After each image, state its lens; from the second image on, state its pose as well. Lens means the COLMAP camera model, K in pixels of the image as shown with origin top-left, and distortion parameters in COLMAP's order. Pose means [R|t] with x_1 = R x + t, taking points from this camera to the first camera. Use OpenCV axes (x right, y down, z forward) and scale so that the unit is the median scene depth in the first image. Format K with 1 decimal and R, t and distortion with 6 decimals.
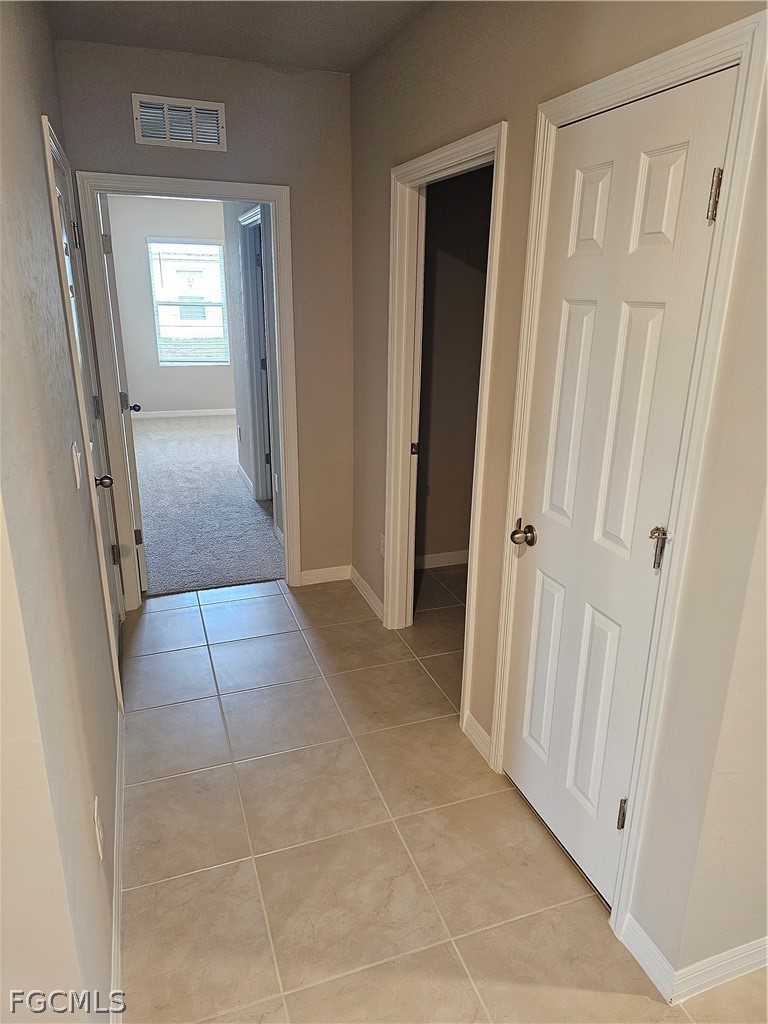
lens RADIAL K [[689.5, 0, 387.0], [0, 689.5, 515.1], [0, 0, 1]] dist [0.061436, -0.034292]
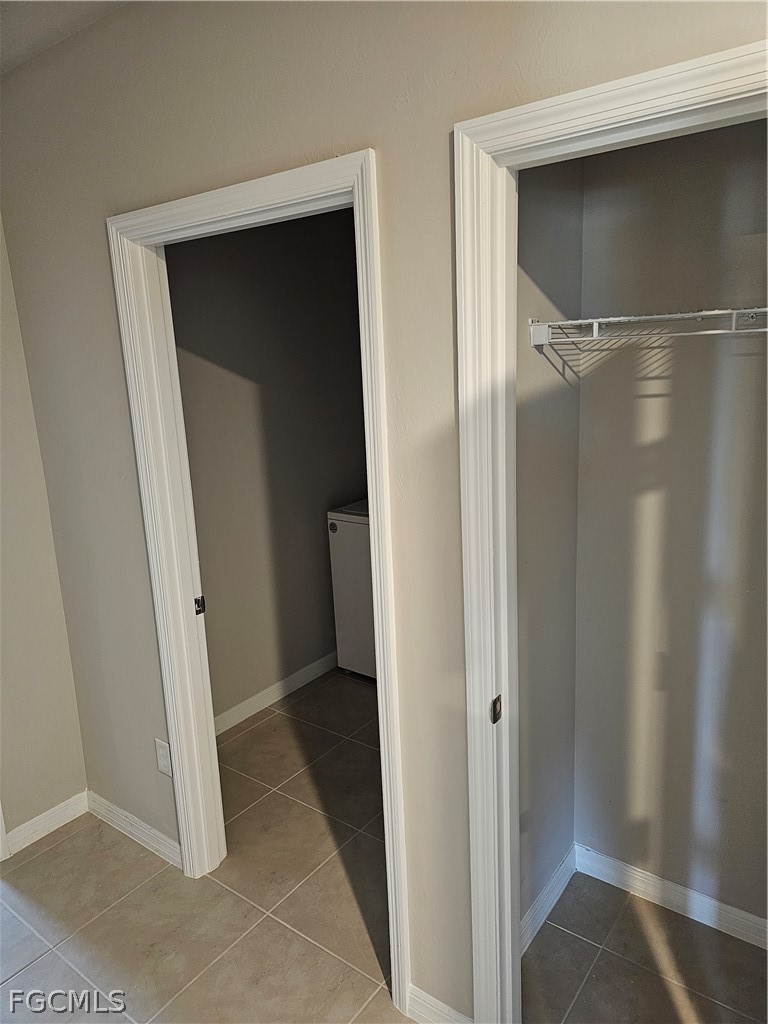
lens RADIAL K [[689.5, 0, 384.8], [0, 689.5, 511.0], [0, 0, 1]] dist [0.061436, -0.034292]
pose [[0.831761, -0.163604, 0.530479, -0.100691], [0.224648, 0.973044, -0.052141, -0.070544], [-0.507649, 0.162540, 0.846093, 0.190197]]
